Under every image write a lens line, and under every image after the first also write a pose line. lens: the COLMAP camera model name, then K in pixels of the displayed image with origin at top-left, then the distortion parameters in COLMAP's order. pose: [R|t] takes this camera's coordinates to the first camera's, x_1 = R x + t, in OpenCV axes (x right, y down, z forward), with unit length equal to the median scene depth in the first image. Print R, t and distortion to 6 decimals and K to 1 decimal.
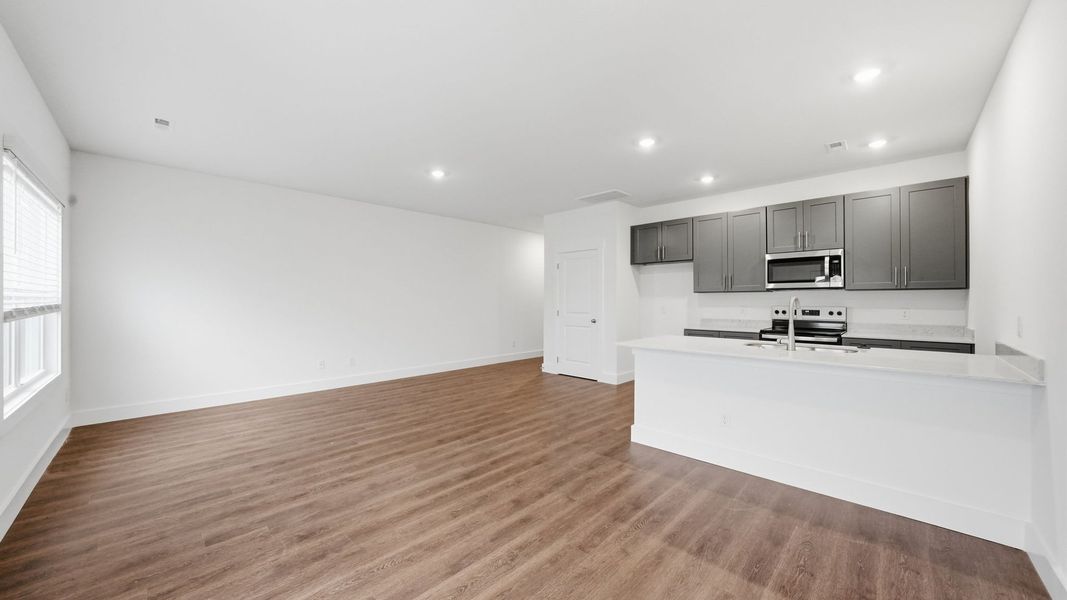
lens RADIAL K [[378.5, 0, 533.5], [0, 378.5, 300.0], [0, 0, 1]] dist [-0.010343, -0.000080]
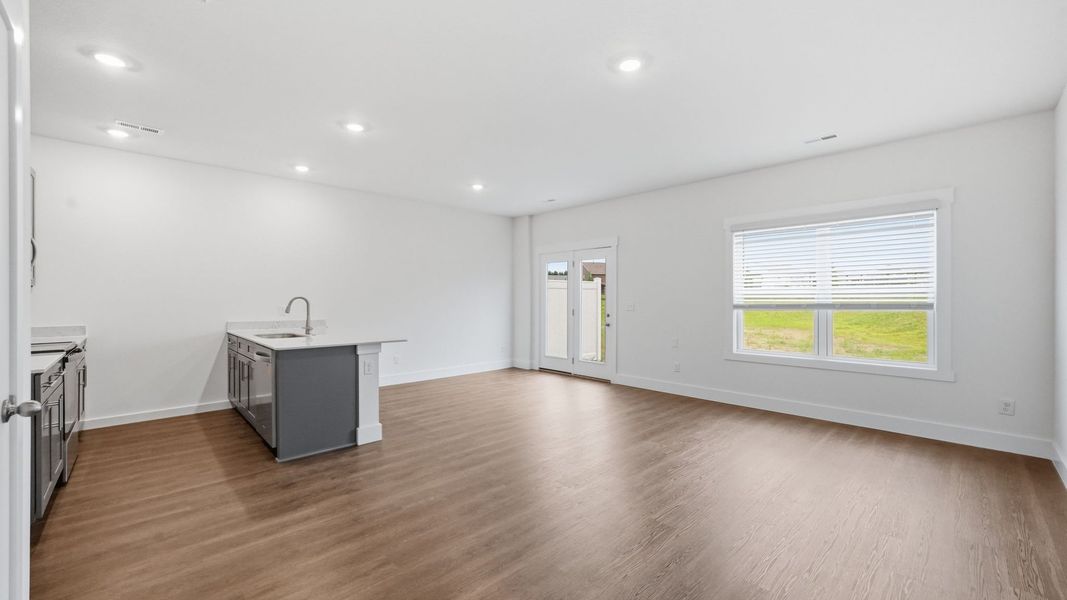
lens RADIAL K [[423.2, 0, 533.5], [0, 423.2, 300.0], [0, 0, 1]] dist [-0.005509, -0.000122]
pose [[-0.999440, -0.000157, 0.033449, -0.176487], [-0.000134, 1.000000, 0.000695, 0.002032], [-0.033449, 0.000690, -0.999440, 2.015165]]
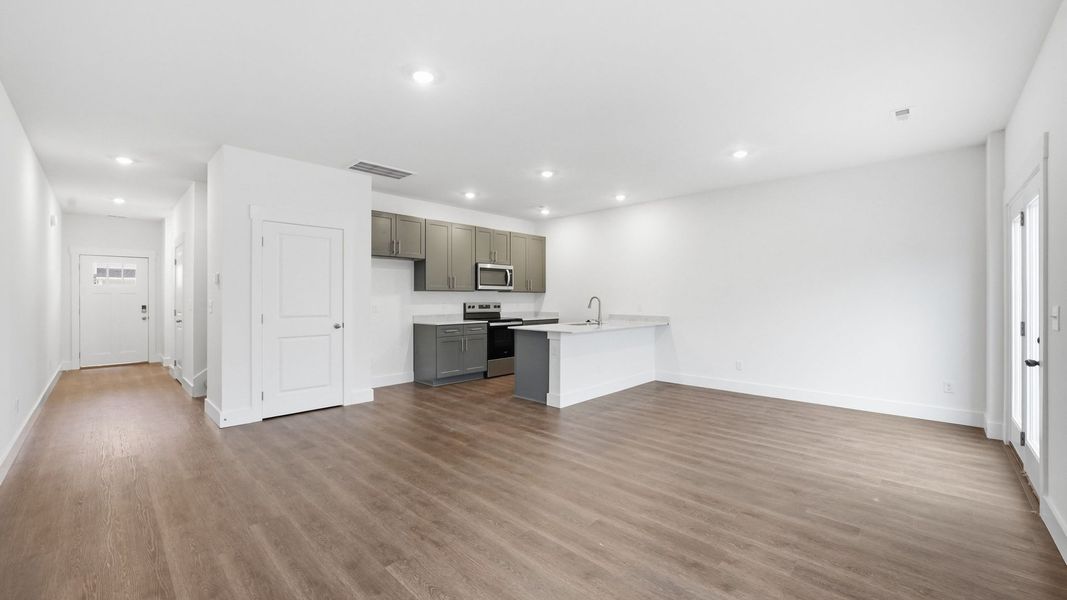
lens RADIAL K [[423.2, 0, 533.5], [0, 423.2, 300.0], [0, 0, 1]] dist [-0.005509, -0.000122]
pose [[-0.012058, -0.004832, 0.999916, -1.122468], [-0.002934, 0.999984, 0.004797, -0.000268], [-0.999923, -0.002876, -0.012072, 1.059650]]
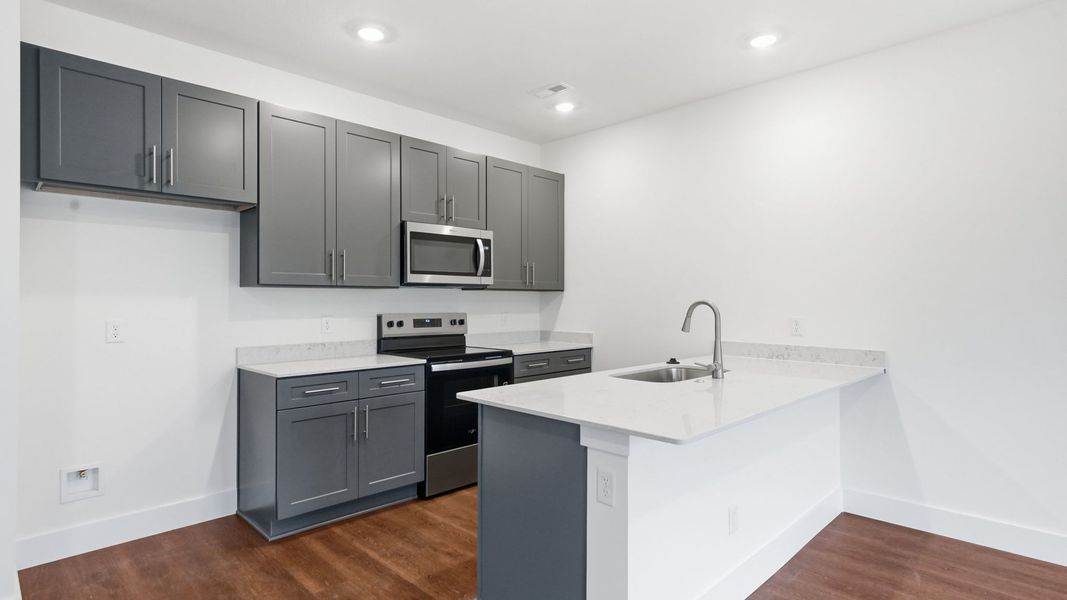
lens RADIAL K [[550.3, 0, 533.5], [0, 550.3, 300.0], [0, 0, 1]] dist [0.002000, 0.000526]
pose [[0.005042, 0.000593, 0.999987, -0.252100], [-0.002077, 0.999998, -0.000583, -0.006180], [-0.999985, -0.002074, 0.005043, 1.039178]]
